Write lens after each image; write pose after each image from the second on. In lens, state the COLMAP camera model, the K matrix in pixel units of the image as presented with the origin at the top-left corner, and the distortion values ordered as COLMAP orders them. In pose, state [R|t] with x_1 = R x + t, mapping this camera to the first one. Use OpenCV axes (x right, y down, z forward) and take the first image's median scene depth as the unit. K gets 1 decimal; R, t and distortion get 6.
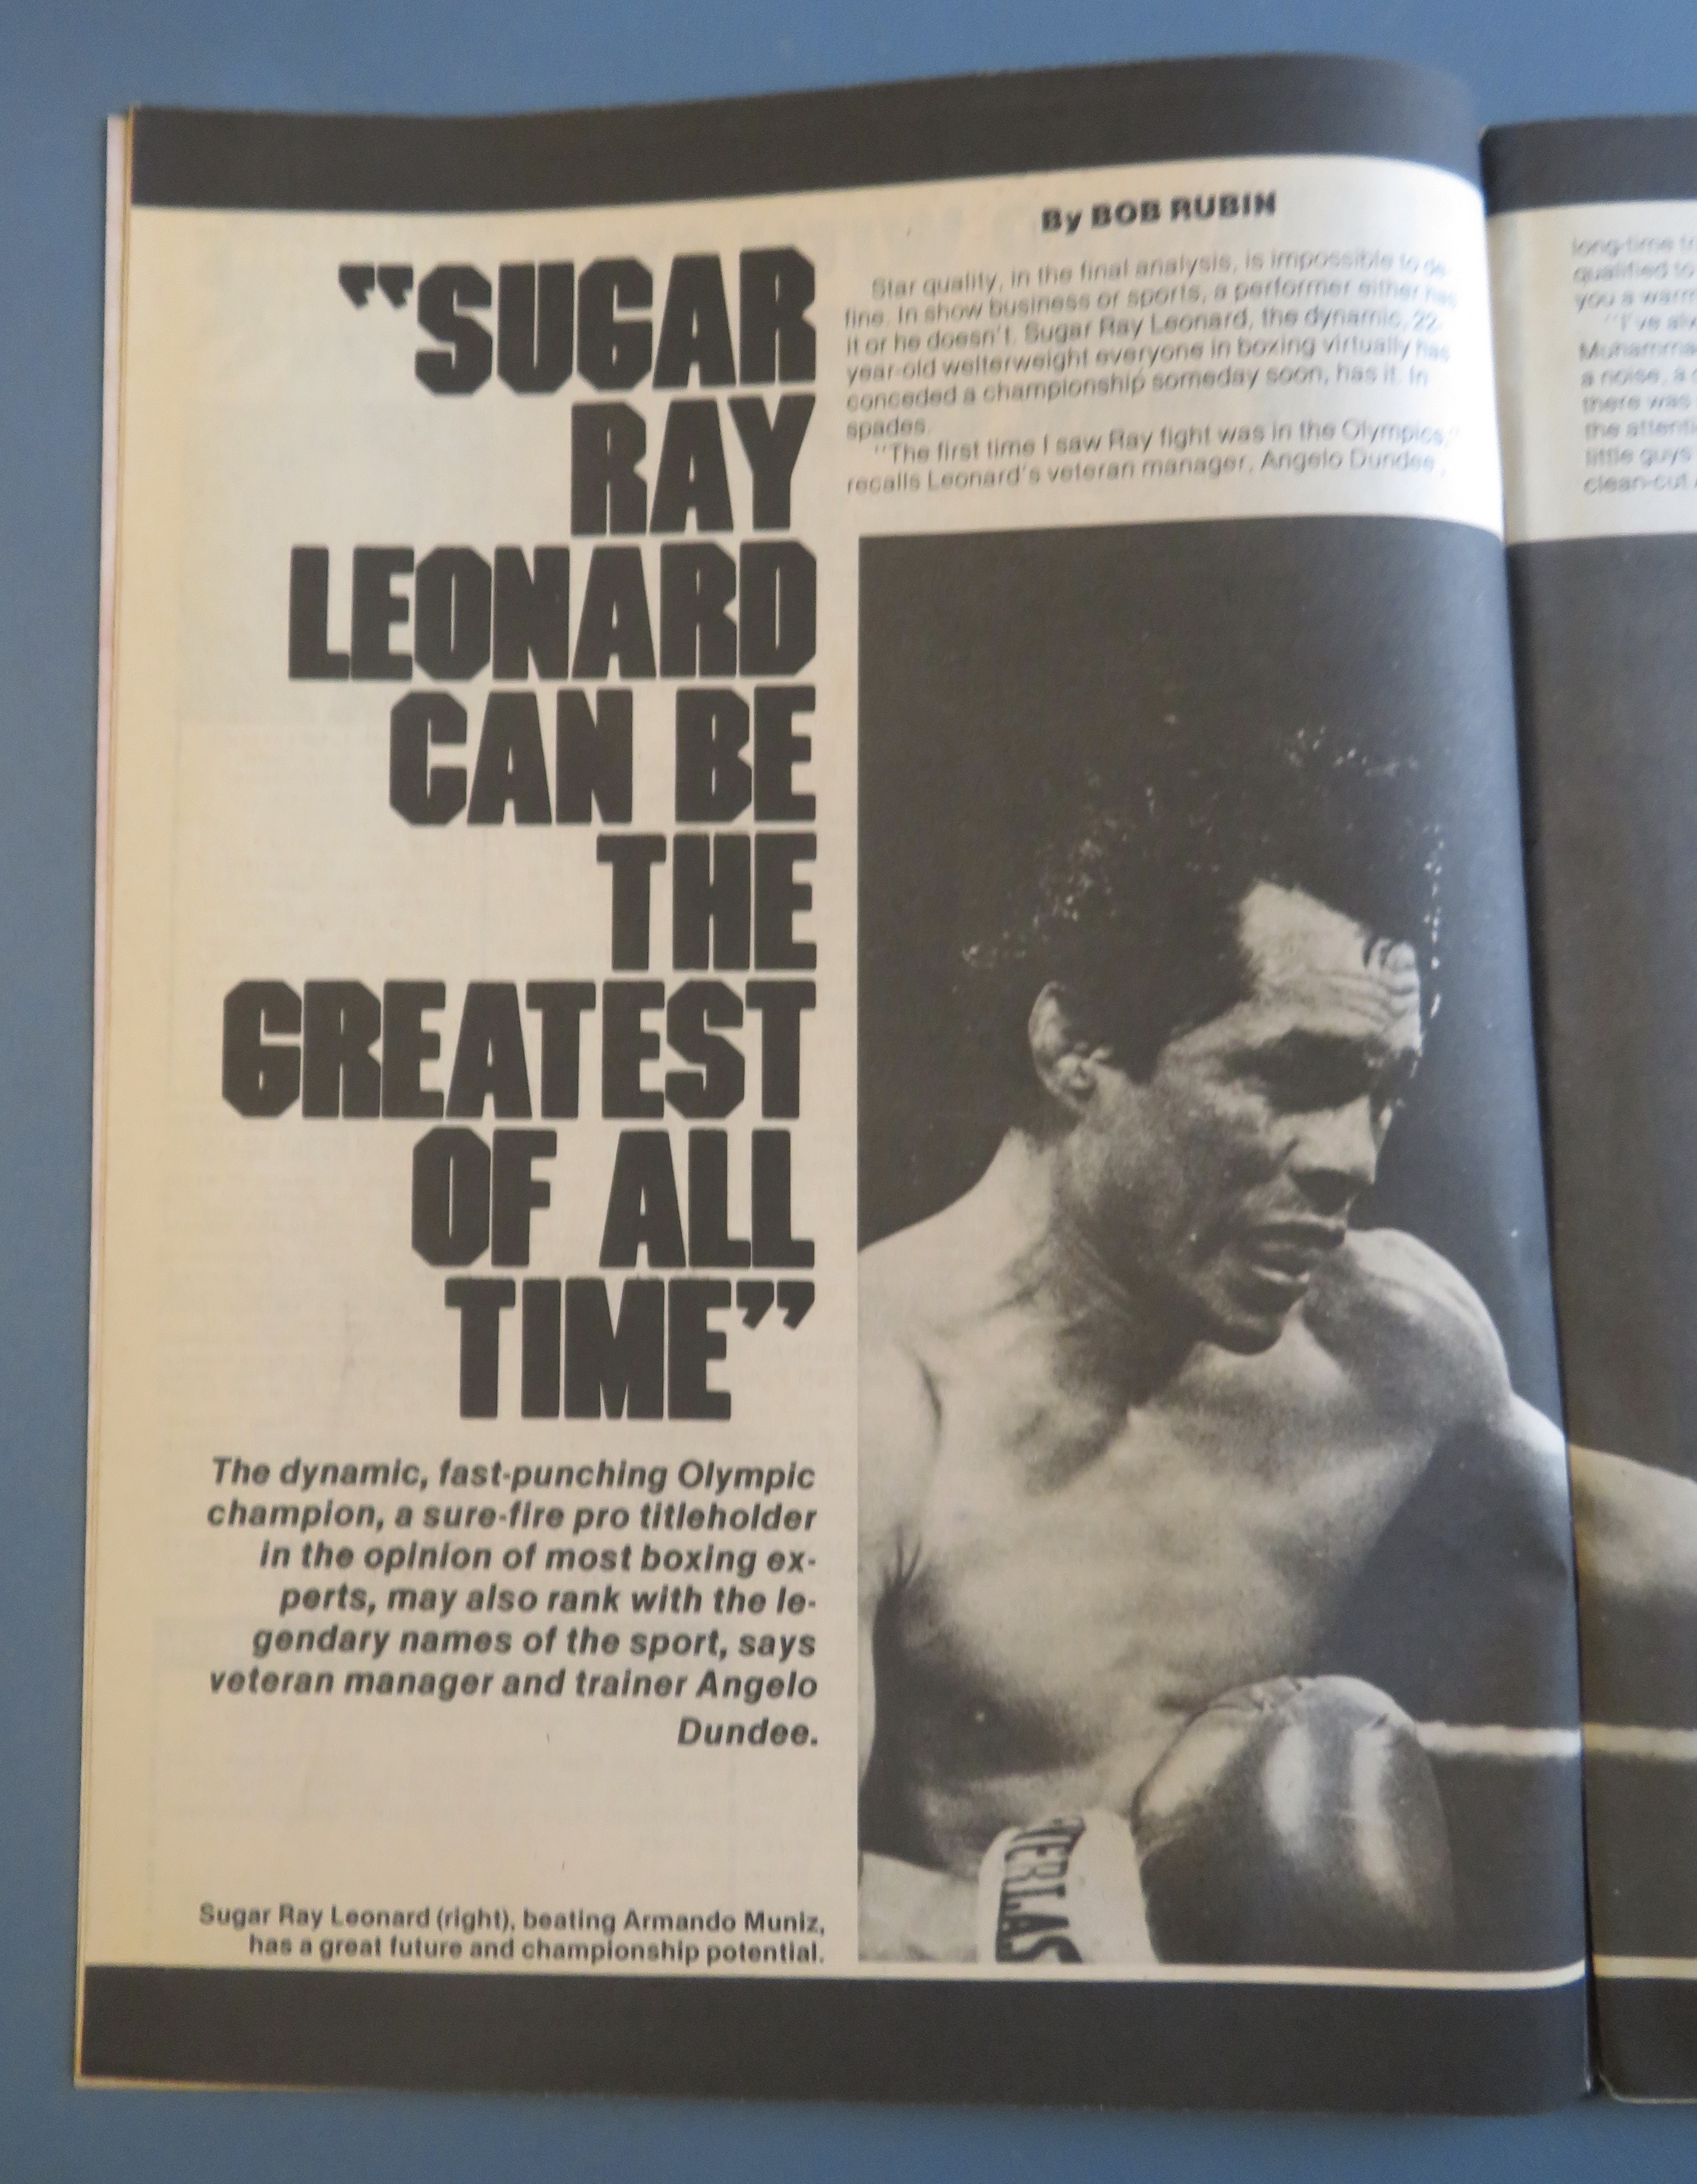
lens RADIAL K [[890.1, 0, 849.1], [0, 890.1, 1100.2], [0, 0, 1]] dist [-0.000210, -0.000772]
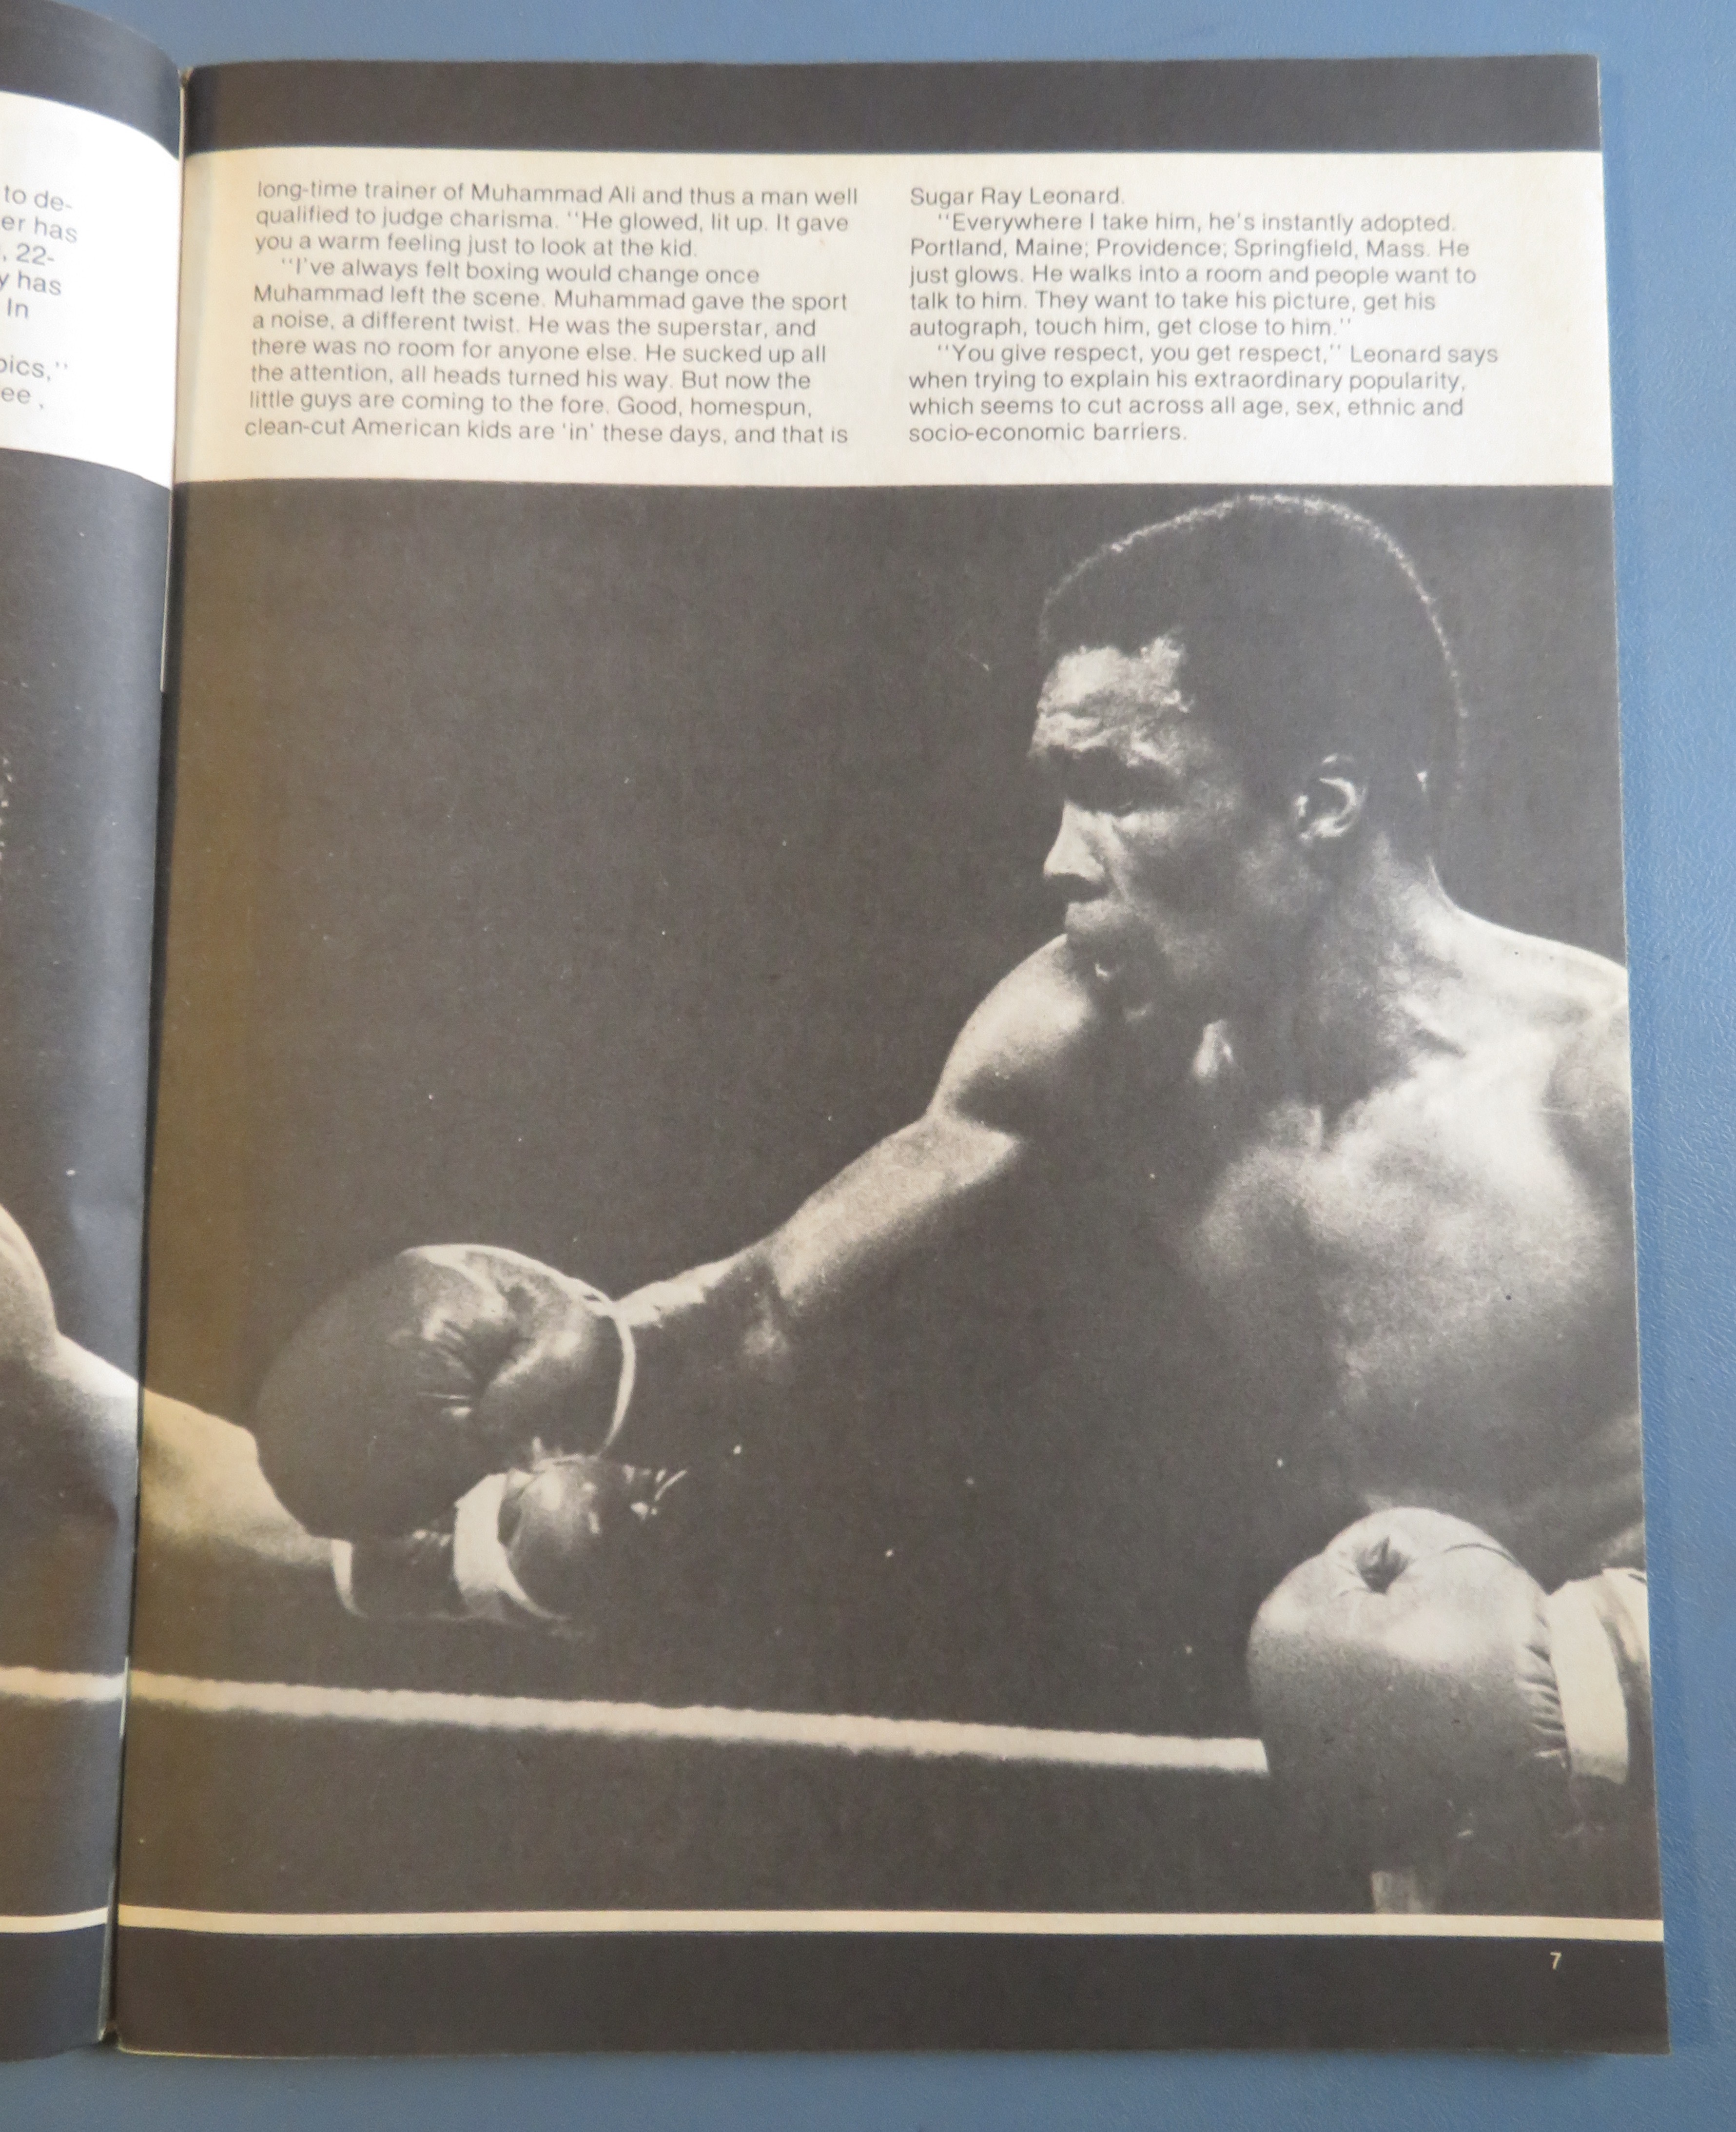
lens RADIAL K [[853.4, 0, 868.1], [0, 853.4, 1055.0], [0, 0, 1]] dist [-0.004598, 0.000991]
pose [[0.998950, 0.045771, -0.002109, 1.605951], [-0.045773, 0.998952, -0.000857, -0.020957], [0.002067, 0.000952, 0.999997, 0.051051]]
